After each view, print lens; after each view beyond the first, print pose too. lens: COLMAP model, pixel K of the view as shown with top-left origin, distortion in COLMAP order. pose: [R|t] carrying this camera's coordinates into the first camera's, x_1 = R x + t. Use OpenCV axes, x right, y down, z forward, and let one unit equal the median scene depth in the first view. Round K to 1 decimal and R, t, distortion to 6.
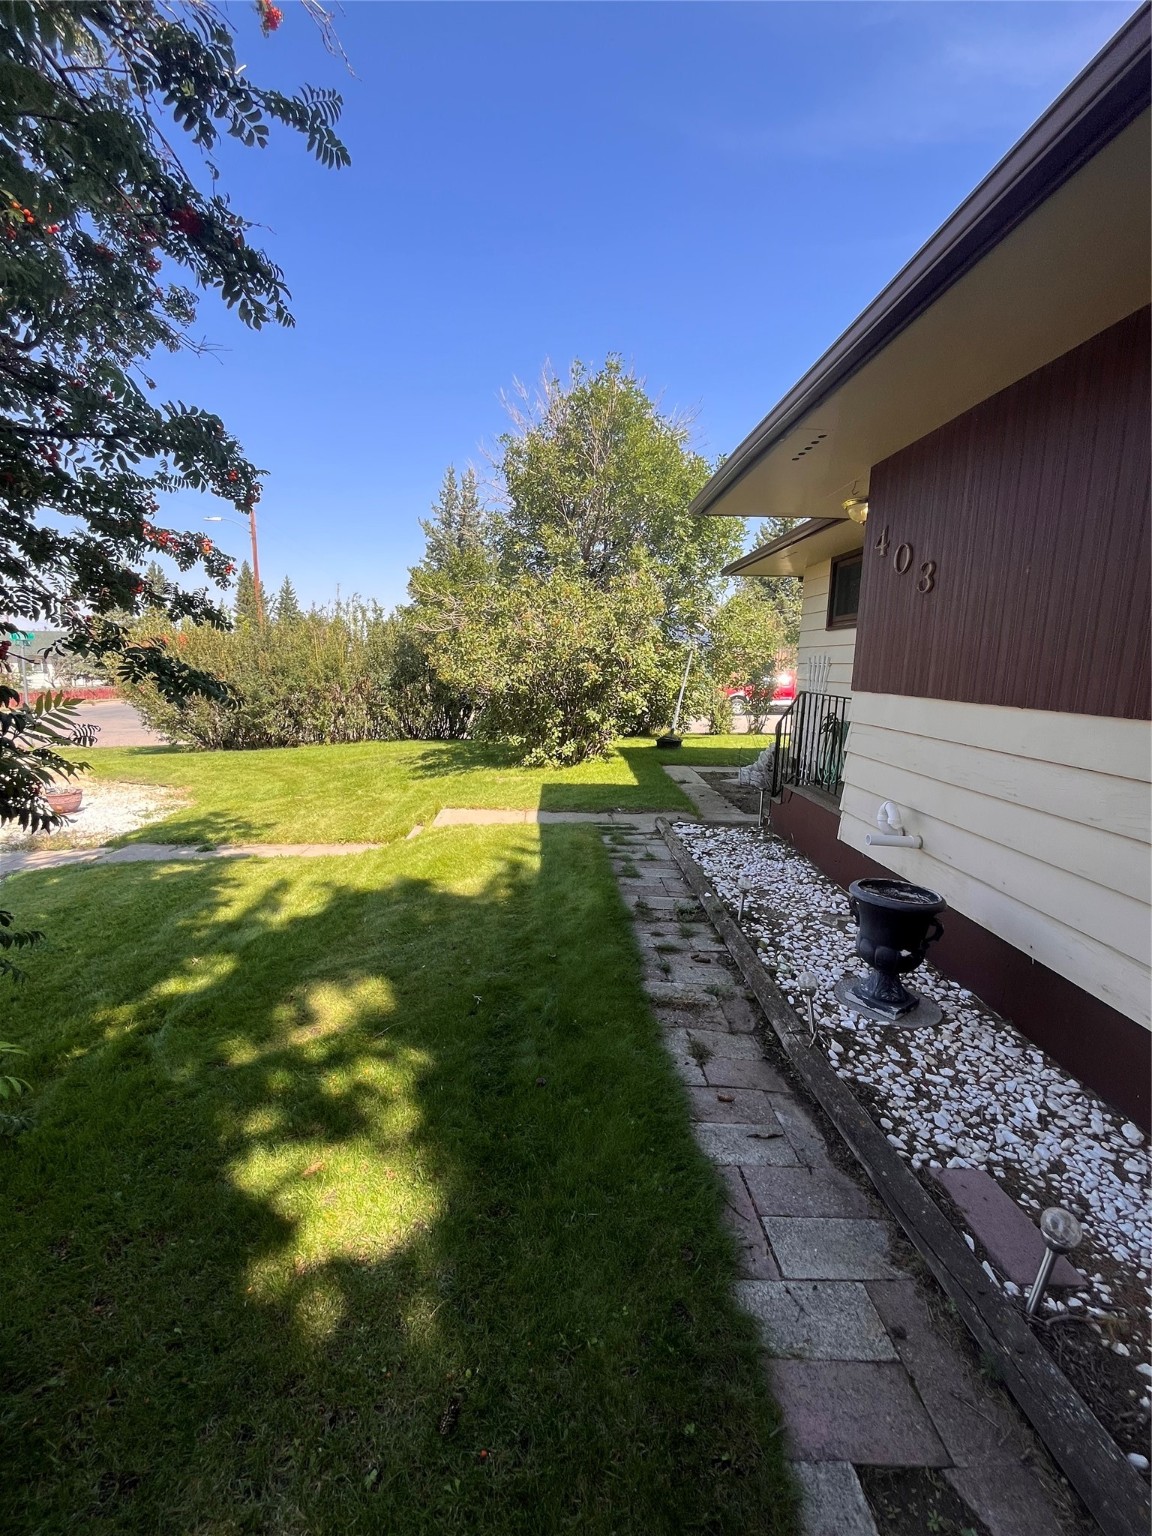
lens RADIAL K [[620.4, 0, 576.0], [0, 620.4, 768.0], [0, 0, 1]] dist [-0.001628, -0.000610]
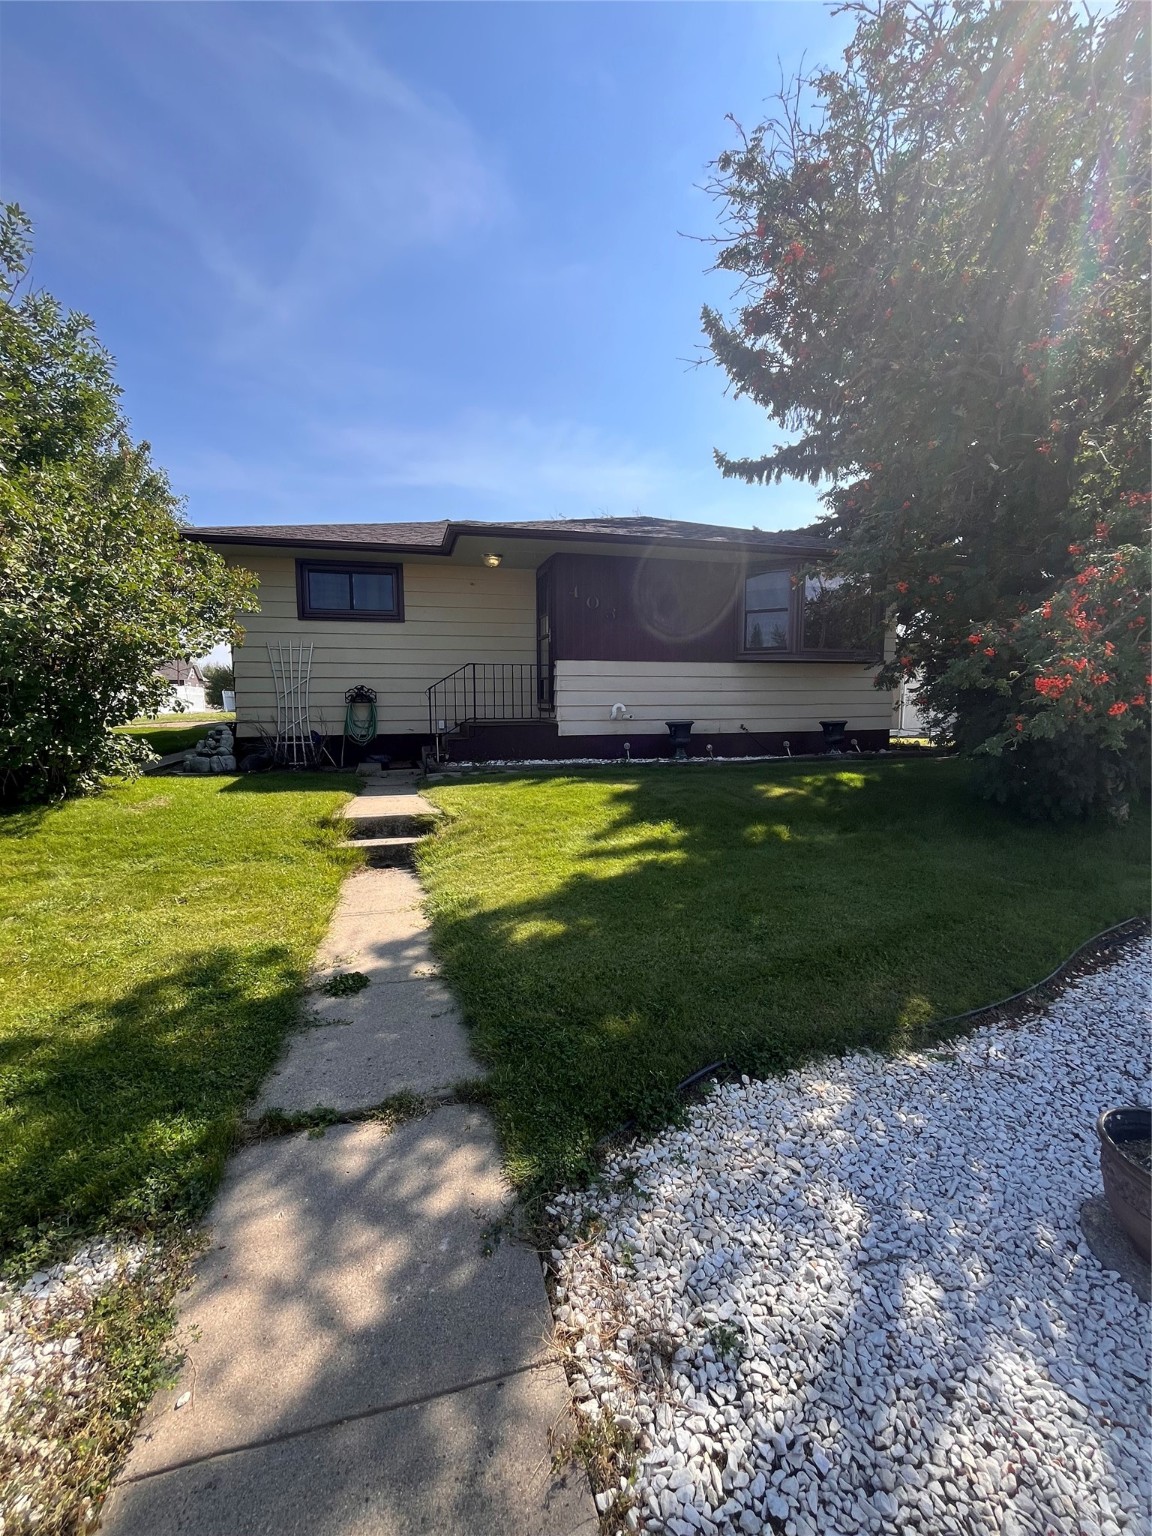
lens RADIAL K [[620.4, 0, 576.0], [0, 620.4, 768.0], [0, 0, 1]] dist [-0.001628, -0.000610]
pose [[-0.167683, -0.136703, 0.976317, -1.092119], [0.161913, 0.973072, 0.164057, -0.073296], [-0.972454, 0.185588, -0.141034, 0.916708]]
